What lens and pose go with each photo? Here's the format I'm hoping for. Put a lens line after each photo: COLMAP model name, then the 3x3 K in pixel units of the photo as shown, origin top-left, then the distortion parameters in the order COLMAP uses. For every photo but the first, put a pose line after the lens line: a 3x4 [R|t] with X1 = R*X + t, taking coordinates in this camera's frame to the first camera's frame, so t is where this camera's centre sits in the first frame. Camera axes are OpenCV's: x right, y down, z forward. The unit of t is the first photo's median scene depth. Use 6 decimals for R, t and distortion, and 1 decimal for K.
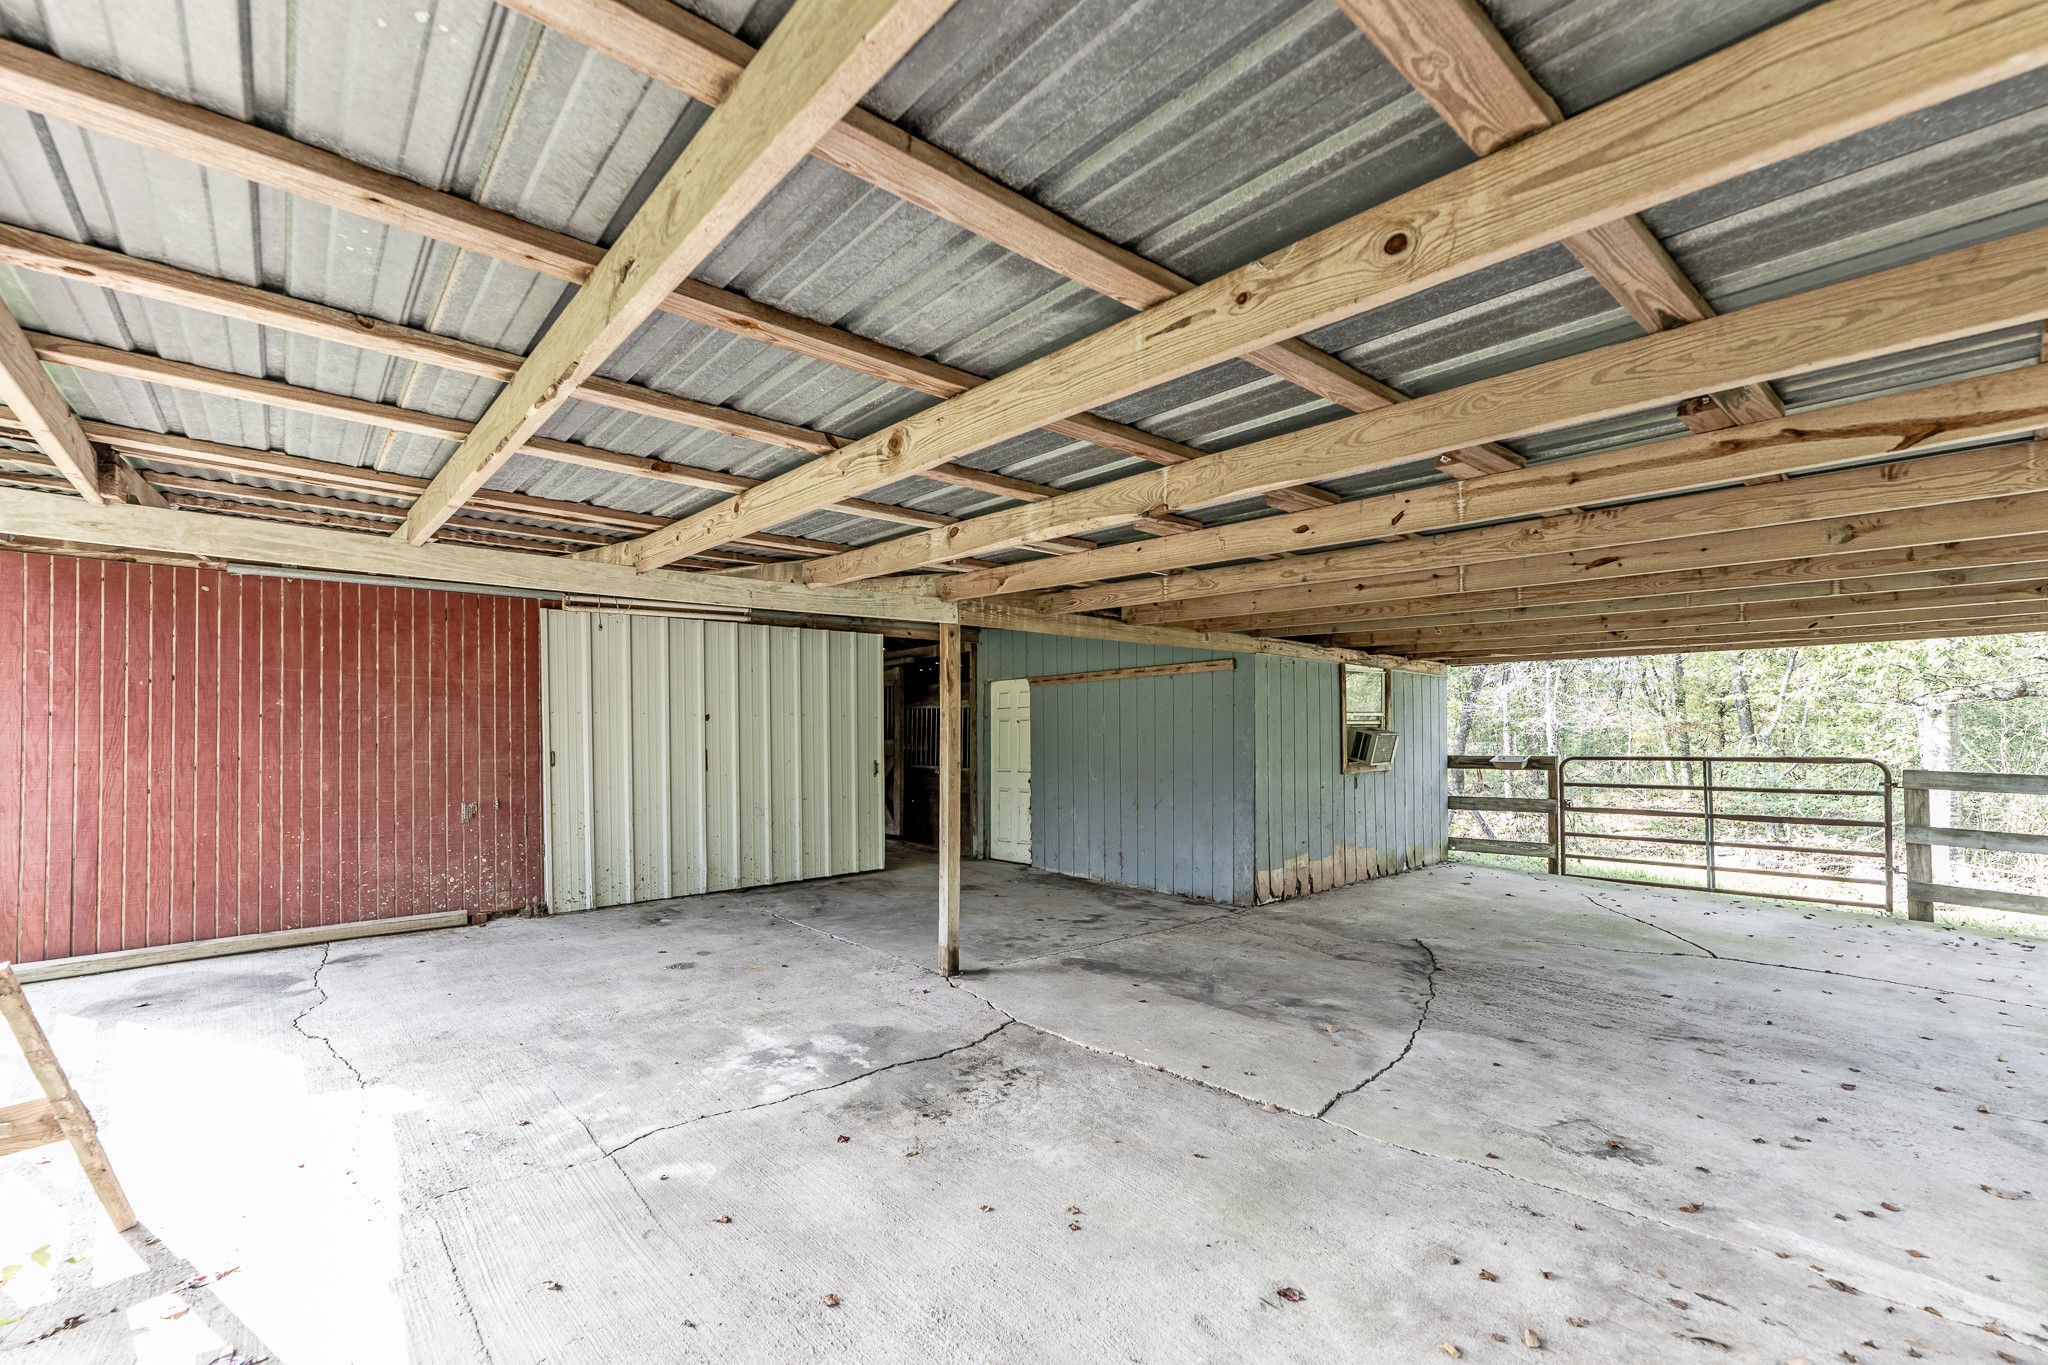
lens RADIAL K [[842.6, 0, 1047.0], [0, 842.6, 700.0], [0, 0, 1]] dist [0.000467, -0.000010]
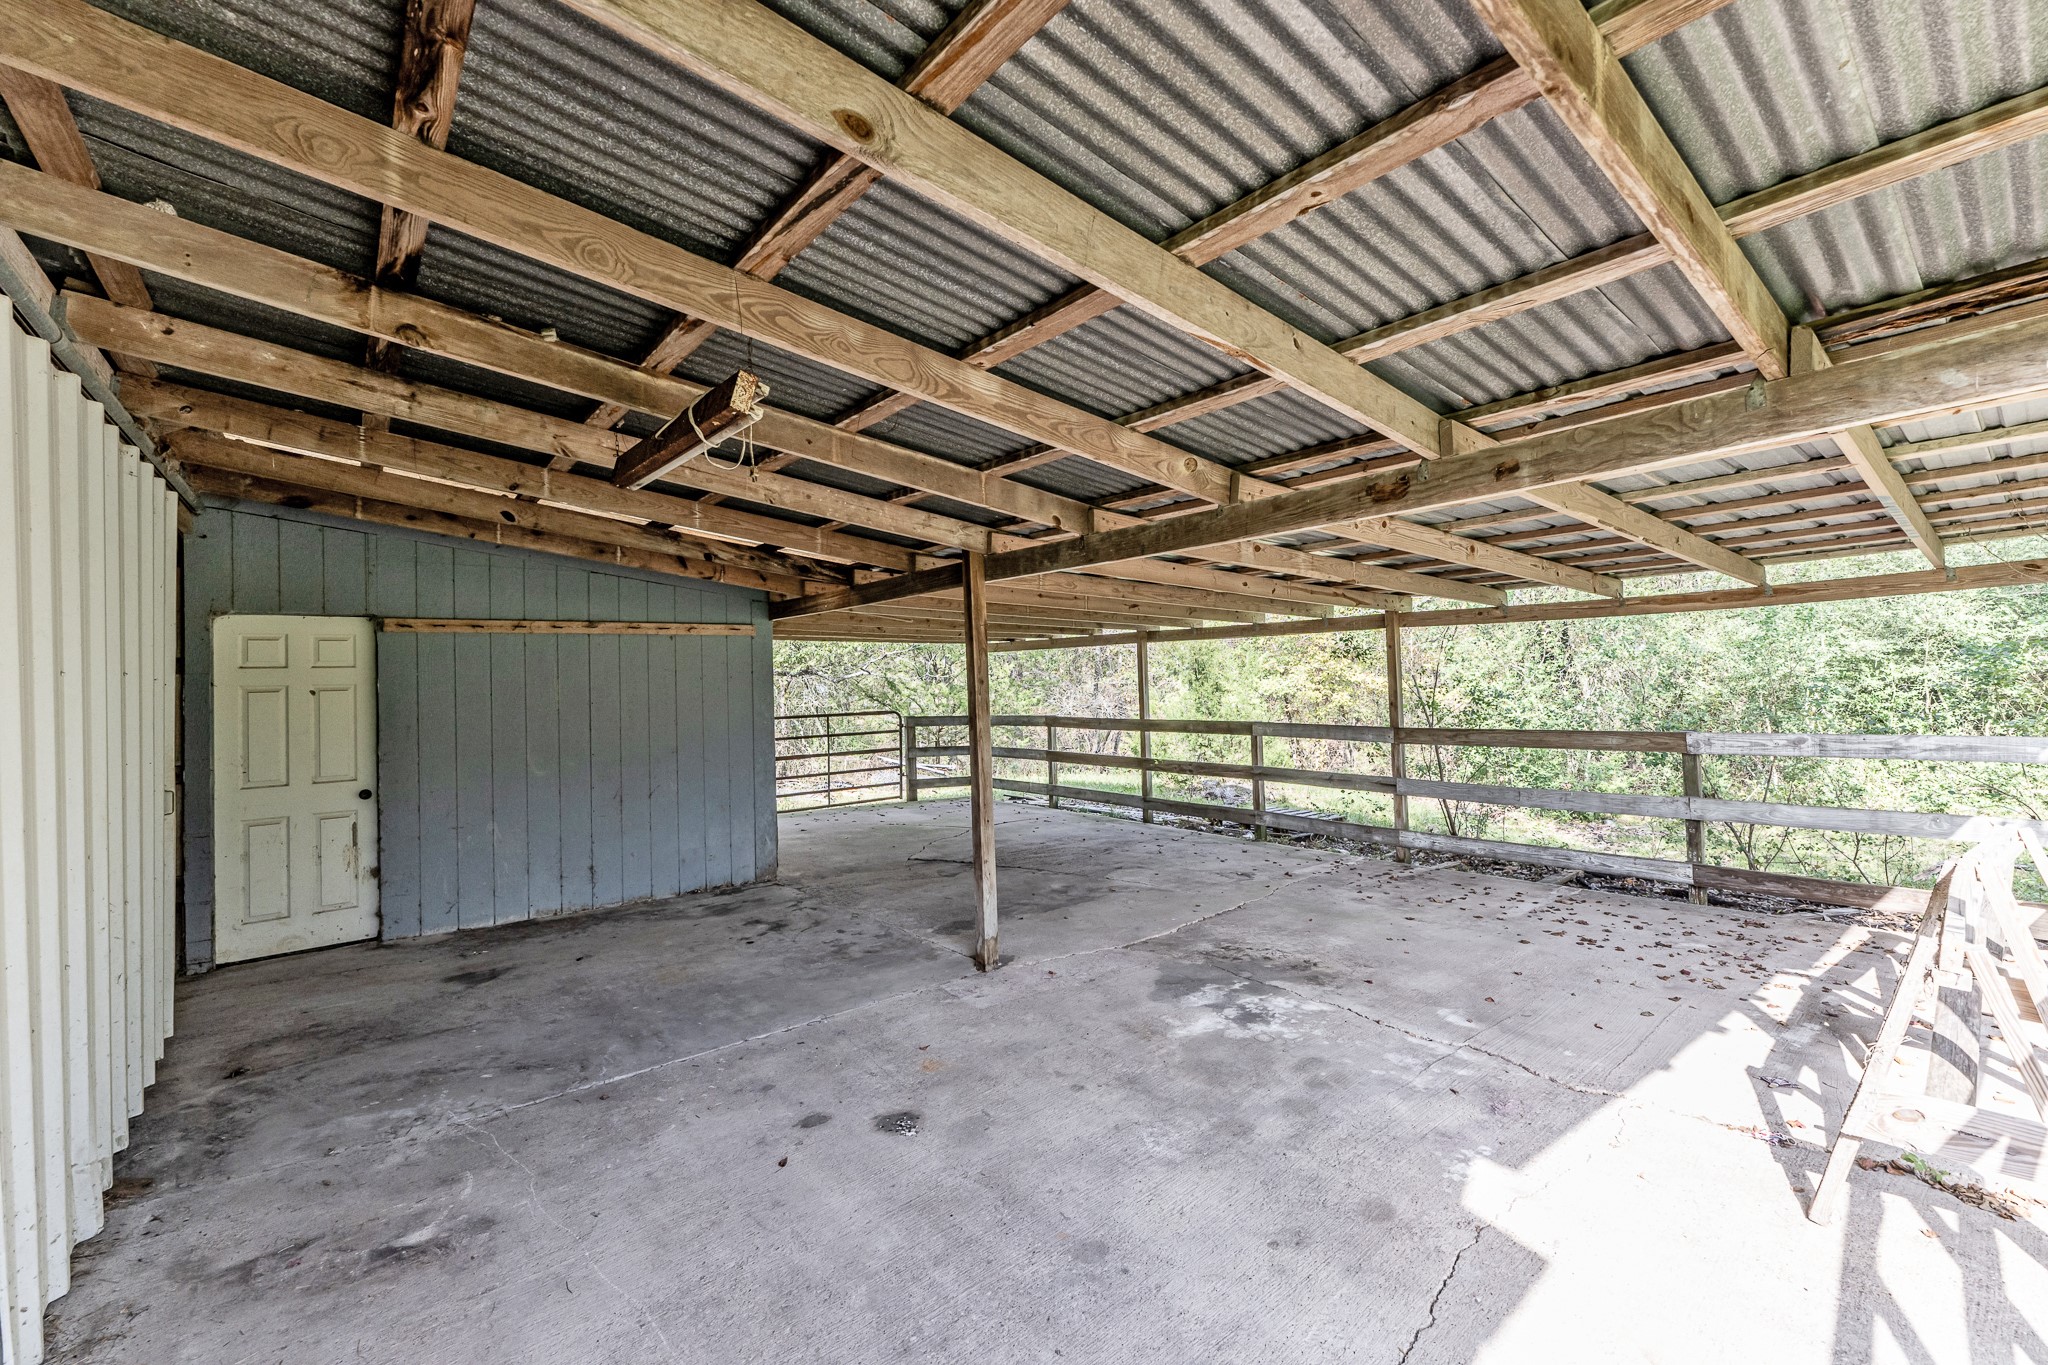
lens RADIAL K [[842.6, 0, 1047.0], [0, 842.6, 700.0], [0, 0, 1]] dist [0.000467, -0.000010]
pose [[0.039913, -0.014415, 0.999099, -1.072734], [-0.020681, 0.999670, 0.015250, 0.022909], [-0.998989, -0.021271, 0.039602, 0.956967]]
